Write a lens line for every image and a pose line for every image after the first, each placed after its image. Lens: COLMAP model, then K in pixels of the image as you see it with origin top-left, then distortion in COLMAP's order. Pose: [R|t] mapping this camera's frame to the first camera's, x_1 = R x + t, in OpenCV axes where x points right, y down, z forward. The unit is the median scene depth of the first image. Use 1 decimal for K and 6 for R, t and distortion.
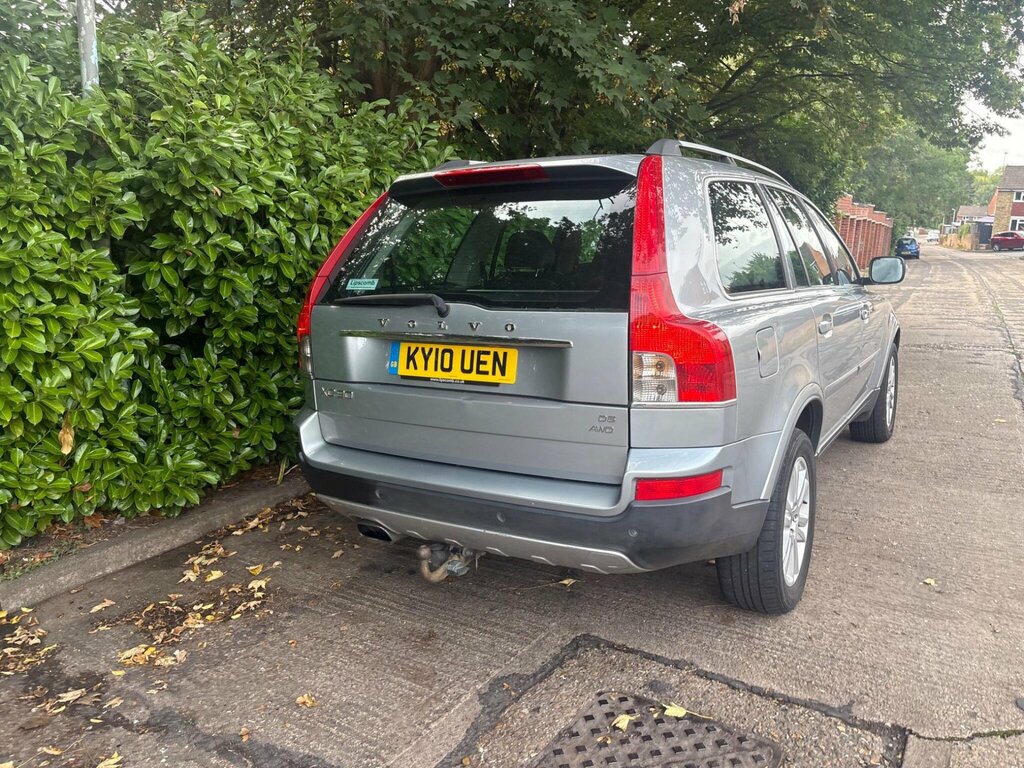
lens RADIAL K [[792.1, 0, 512.5], [0, 792.1, 386.7], [0, 0, 1]] dist [0.060471, -0.073311]
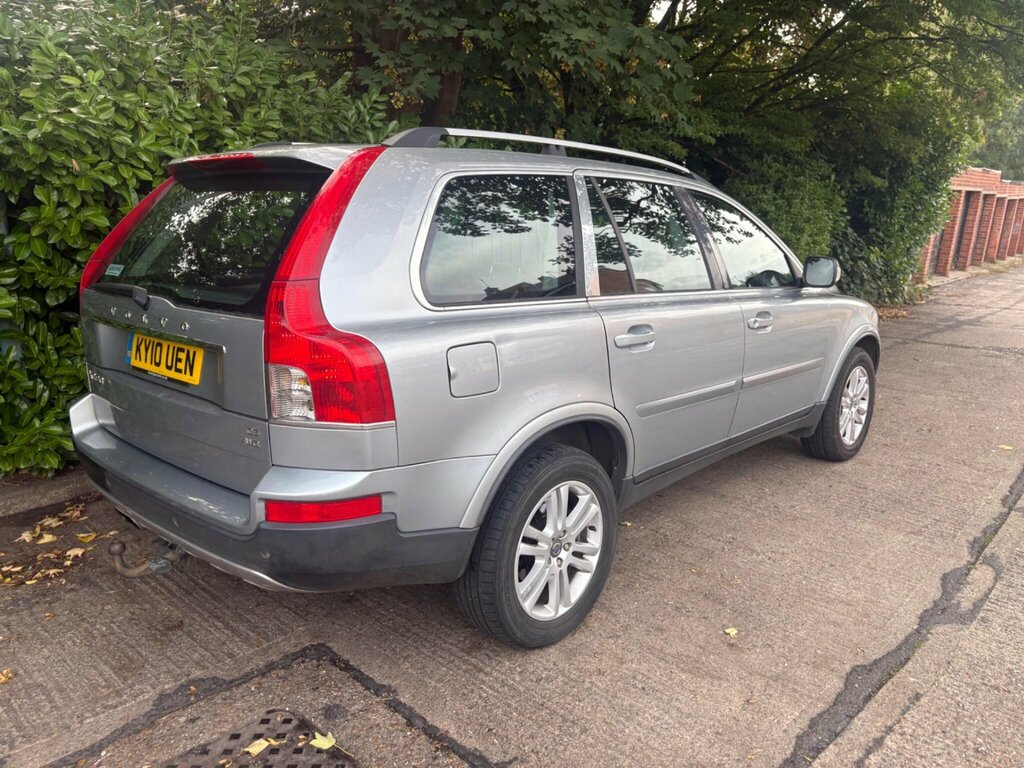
lens RADIAL K [[792.1, 0, 515.4], [0, 792.1, 383.6], [0, 0, 1]] dist [0.060471, -0.073311]
pose [[0.981991, 0.072100, -0.174629, 0.470045], [-0.065020, 0.996826, 0.045939, -0.063874], [0.177387, -0.033758, 0.983562, 0.100880]]
